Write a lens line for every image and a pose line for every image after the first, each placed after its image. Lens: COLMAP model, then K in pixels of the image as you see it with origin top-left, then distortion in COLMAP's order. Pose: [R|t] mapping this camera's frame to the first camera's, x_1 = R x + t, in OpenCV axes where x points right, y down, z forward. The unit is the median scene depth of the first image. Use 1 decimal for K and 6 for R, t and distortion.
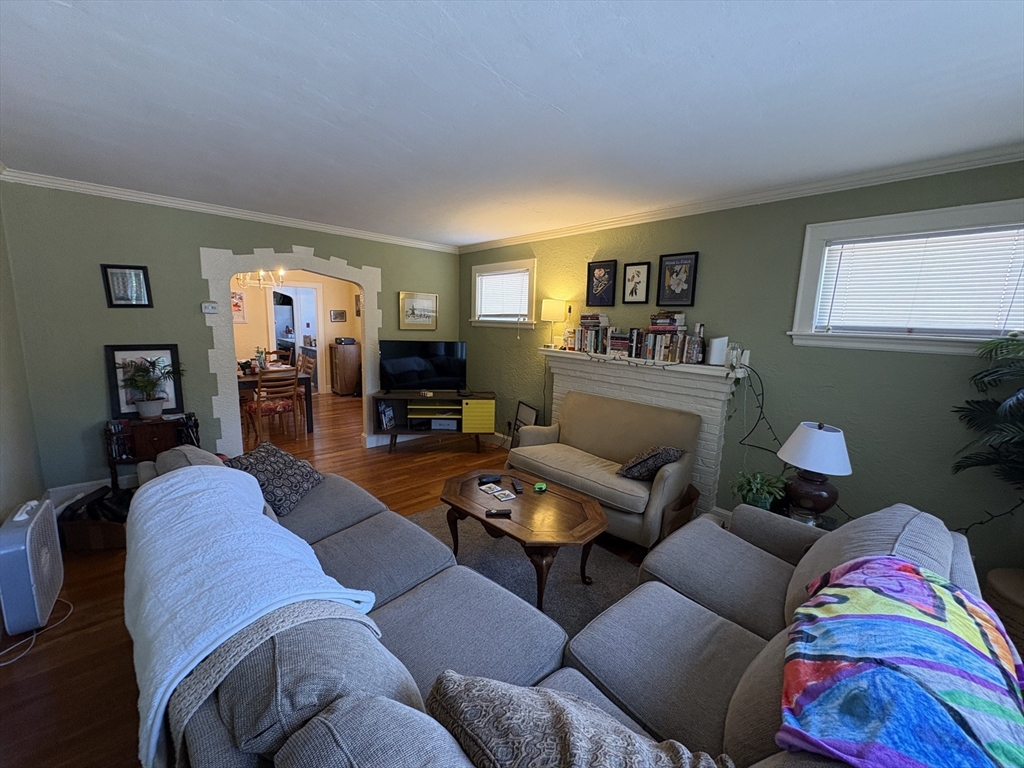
lens RADIAL K [[409.2, 0, 512.0], [0, 409.2, 384.0], [0, 0, 1]] dist [-0.001069, 0.000196]
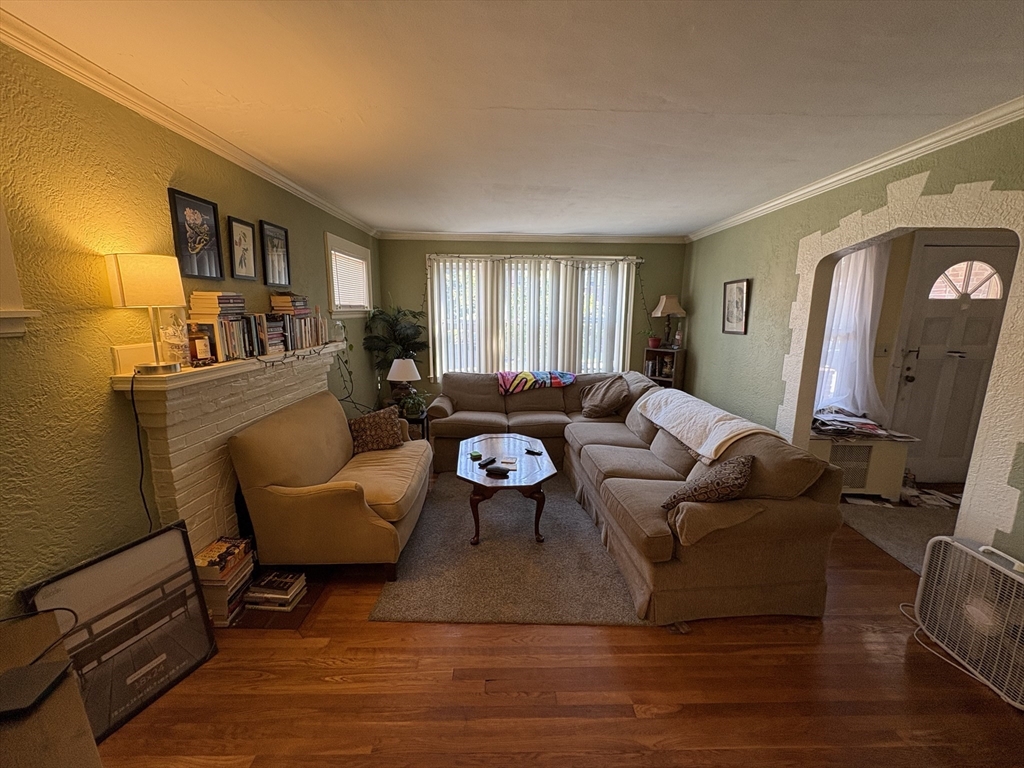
lens RADIAL K [[409.2, 0, 512.0], [0, 409.2, 384.0], [0, 0, 1]] dist [-0.001069, 0.000196]
pose [[-0.744136, -0.158241, 0.649016, -0.522872], [0.075208, 0.945518, 0.316764, -0.211487], [-0.663781, 0.284526, -0.691693, 1.219438]]
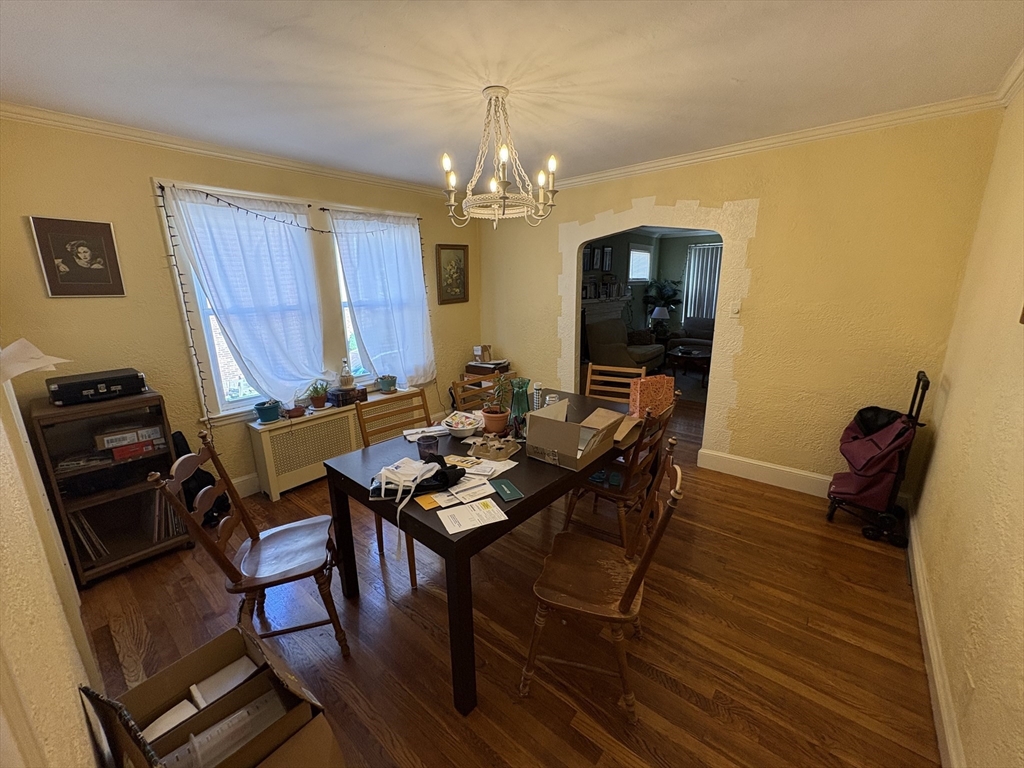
lens RADIAL K [[409.2, 0, 512.0], [0, 409.2, 384.0], [0, 0, 1]] dist [-0.001069, 0.000196]
pose [[-0.132341, -0.266555, 0.954691, -1.647303], [0.170438, 0.942697, 0.286833, -0.310512], [-0.976441, 0.200676, -0.079326, 1.642624]]
